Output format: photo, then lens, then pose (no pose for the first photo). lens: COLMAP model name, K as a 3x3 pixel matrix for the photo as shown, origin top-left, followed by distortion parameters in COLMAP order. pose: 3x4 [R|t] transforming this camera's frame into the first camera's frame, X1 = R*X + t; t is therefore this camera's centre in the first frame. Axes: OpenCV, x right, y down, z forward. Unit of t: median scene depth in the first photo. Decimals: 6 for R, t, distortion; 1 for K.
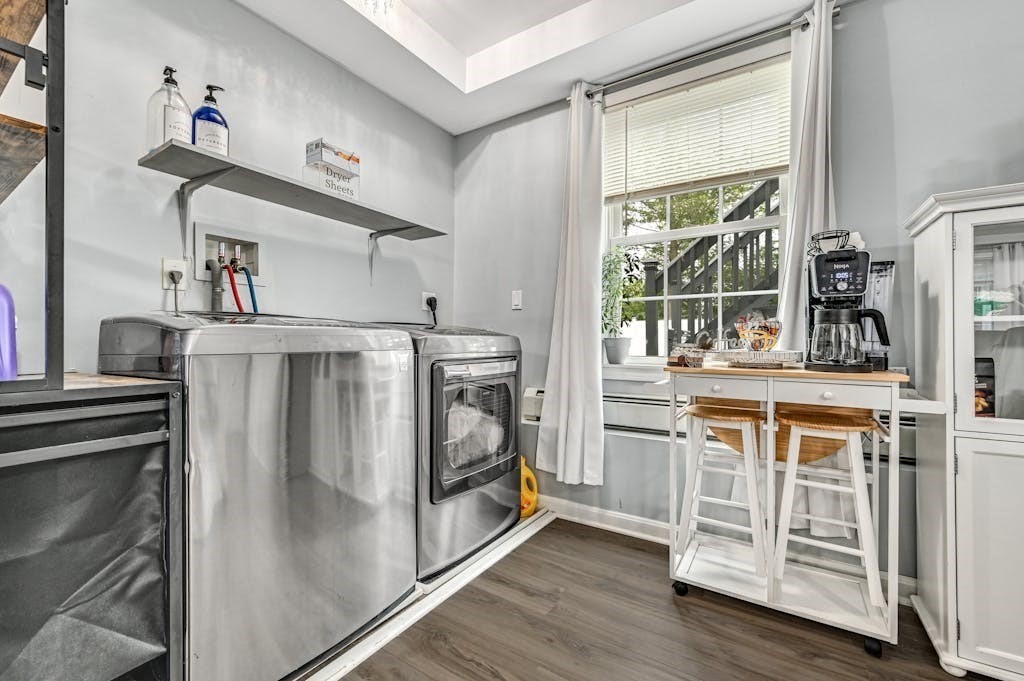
lens RADIAL K [[407.5, 0, 520.1], [0, 407.5, 340.6], [0, 0, 1]] dist [0.000438, 0.000073]
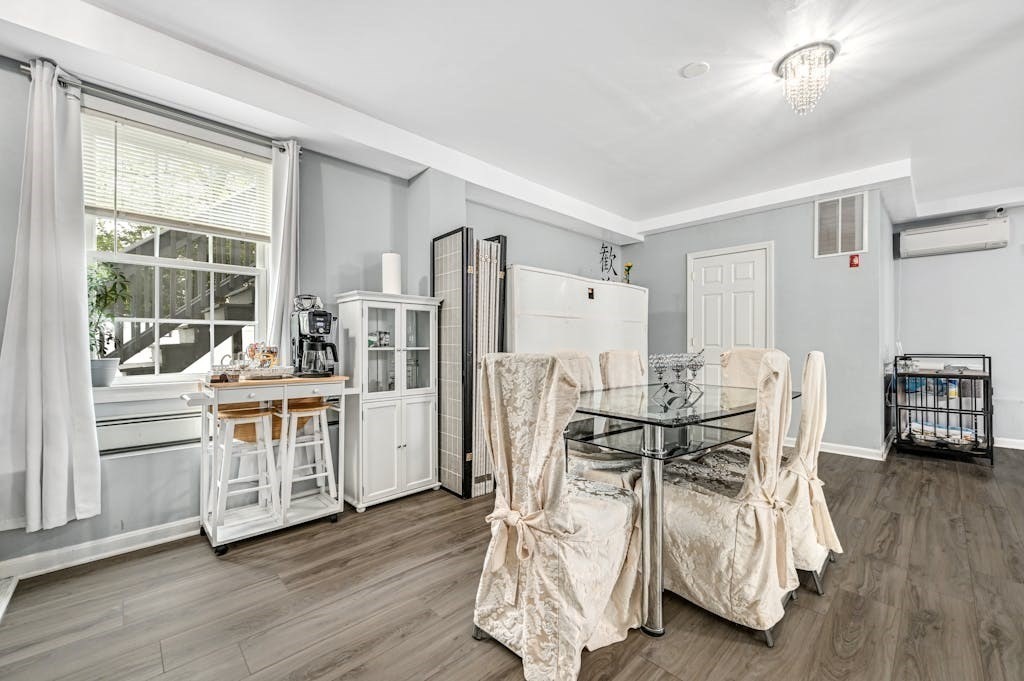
lens RADIAL K [[407.5, 0, 520.1], [0, 407.5, 340.6], [0, 0, 1]] dist [0.000438, 0.000073]
pose [[0.214631, 0.010701, 0.976637, -0.678442], [-0.005265, 0.999938, -0.009800, -0.063344], [-0.976681, -0.003038, 0.214674, -0.221080]]
